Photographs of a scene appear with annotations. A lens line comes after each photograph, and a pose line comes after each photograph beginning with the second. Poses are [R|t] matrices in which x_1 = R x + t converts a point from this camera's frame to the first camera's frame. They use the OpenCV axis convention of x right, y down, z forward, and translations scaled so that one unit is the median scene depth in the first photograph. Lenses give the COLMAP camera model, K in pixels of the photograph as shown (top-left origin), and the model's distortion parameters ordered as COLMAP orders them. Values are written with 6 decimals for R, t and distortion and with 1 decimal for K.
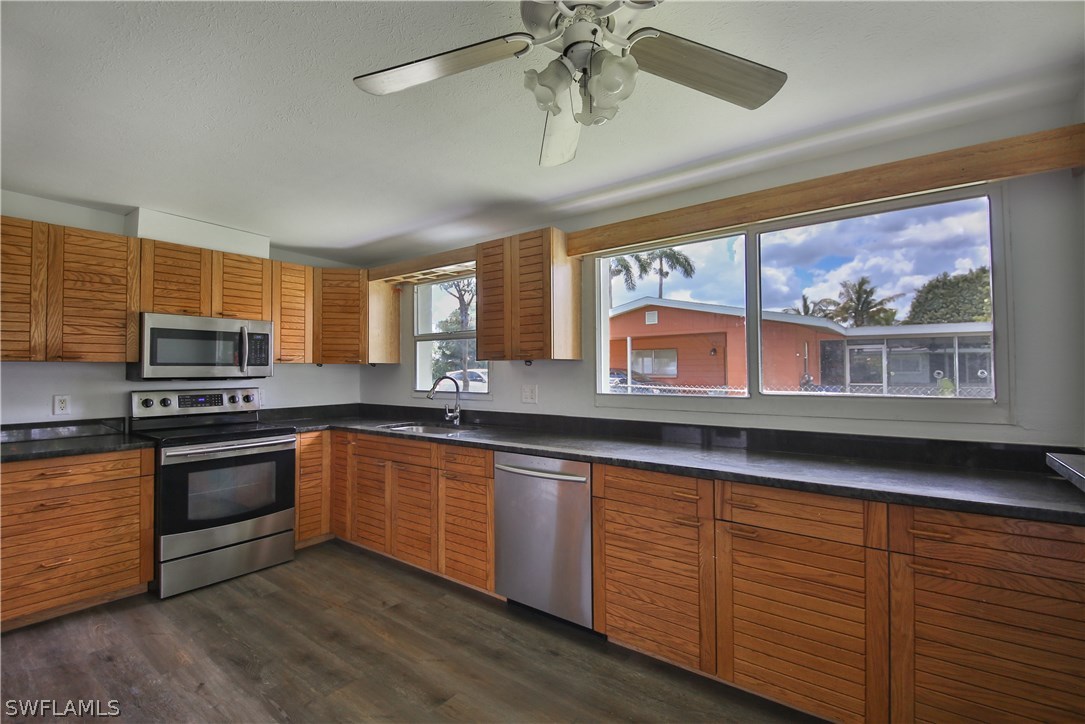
lens RADIAL K [[497.4, 0, 541.7], [0, 497.4, 357.8], [0, 0, 1]] dist [0.012702, -0.004426]
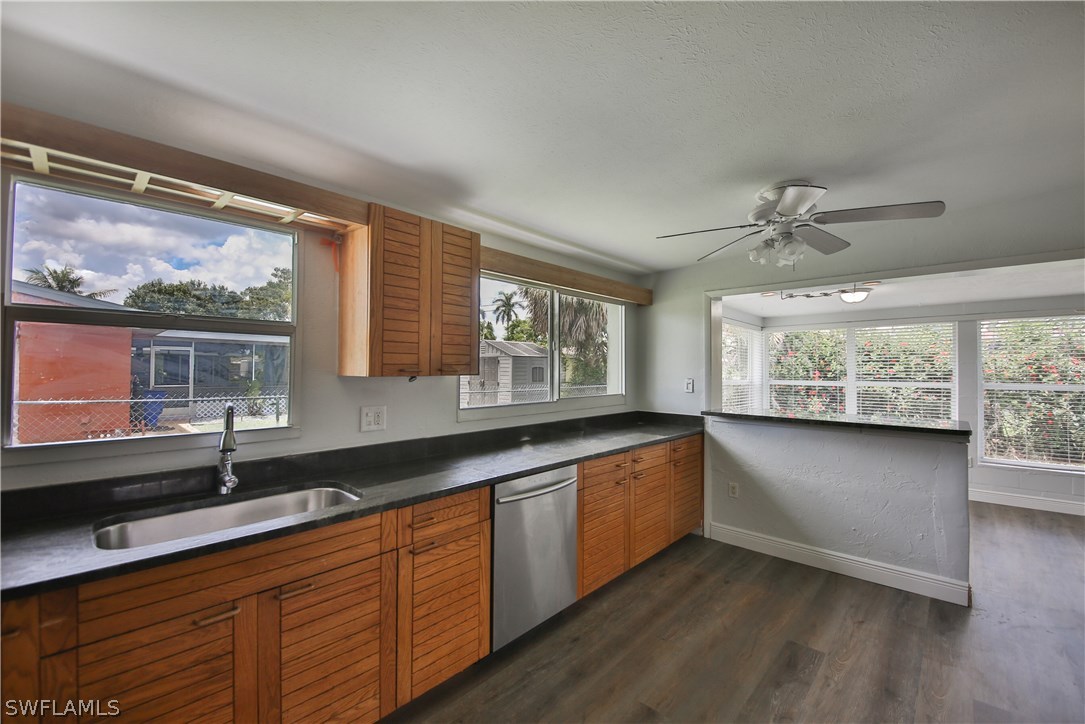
lens RADIAL K [[441.3, 0, 546.5], [0, 441.3, 354.3], [0, 0, 1]] dist [-0.014603, -0.003584]
pose [[0.080059, 0.036727, 0.996113, -0.738115], [-0.032851, 0.998875, -0.034188, -0.011326], [-0.996249, -0.029987, 0.081175, 0.749218]]
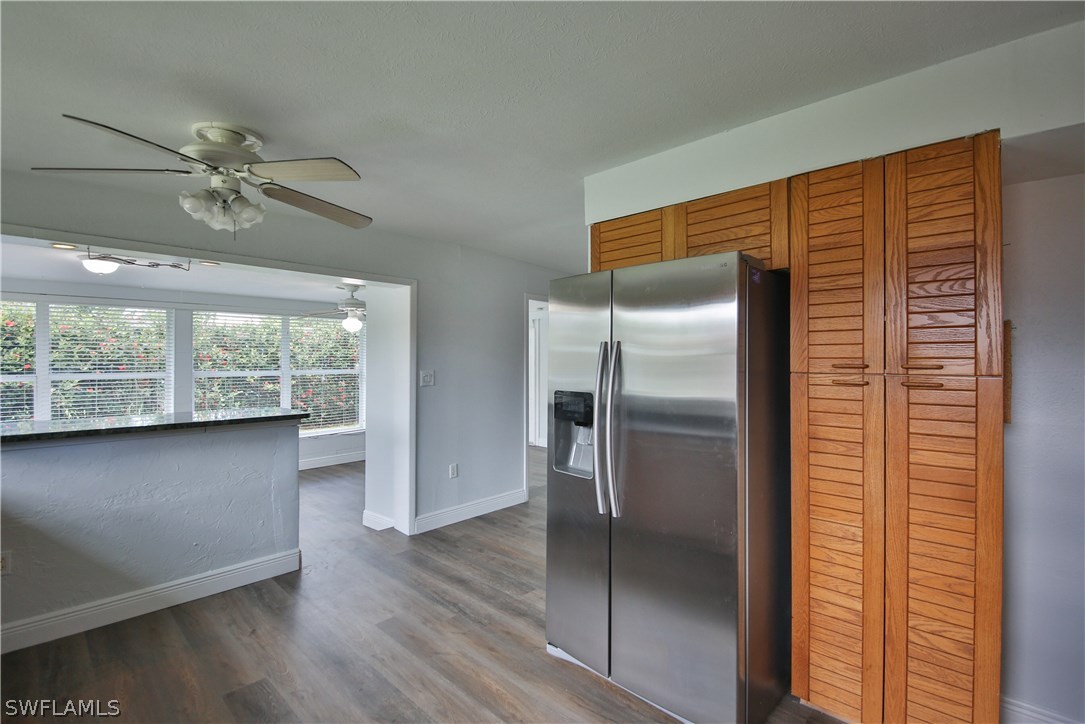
lens RADIAL K [[490.3, 0, 535.3], [0, 490.3, 358.4], [0, 0, 1]] dist [0.004581, -0.005545]
pose [[-0.995236, 0.002374, 0.097462, -0.436792], [-0.000522, 0.999559, -0.029679, -0.008946], [-0.097490, -0.029589, -0.994797, 1.032853]]
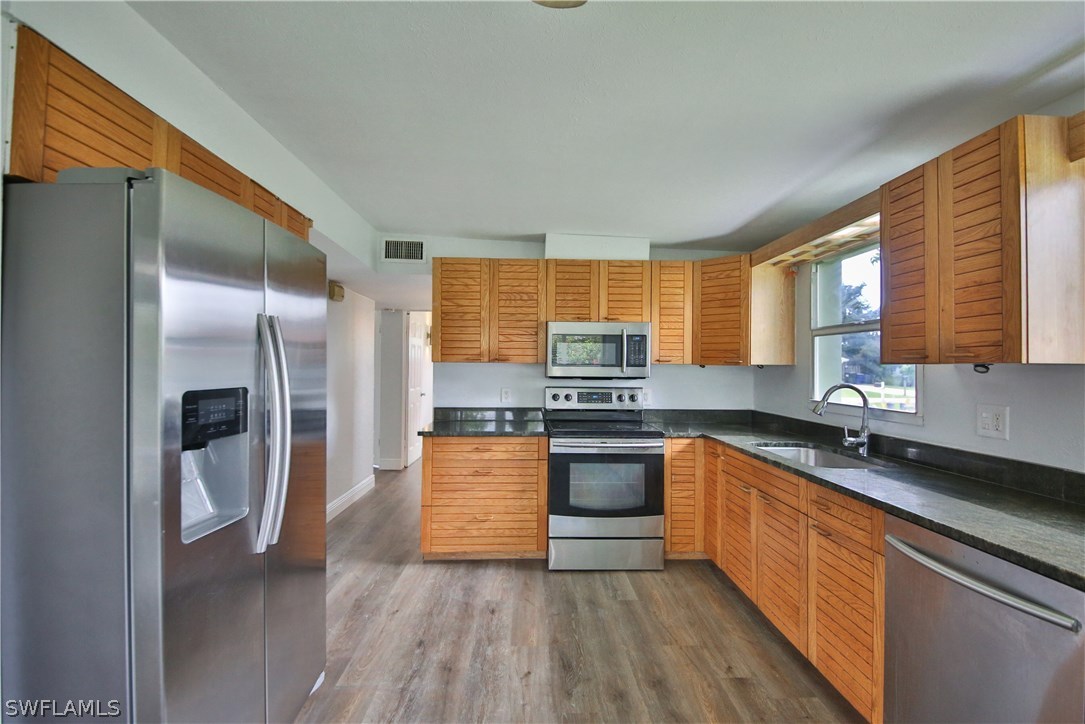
lens RADIAL K [[490.3, 0, 540.0], [0, 490.3, 357.6], [0, 0, 1]] dist [0.004581, -0.005545]
pose [[0.633950, -0.003417, -0.773367, 0.090938], [0.008364, 0.999962, 0.002438, -0.007762], [0.773329, -0.008014, 0.633954, 0.251717]]
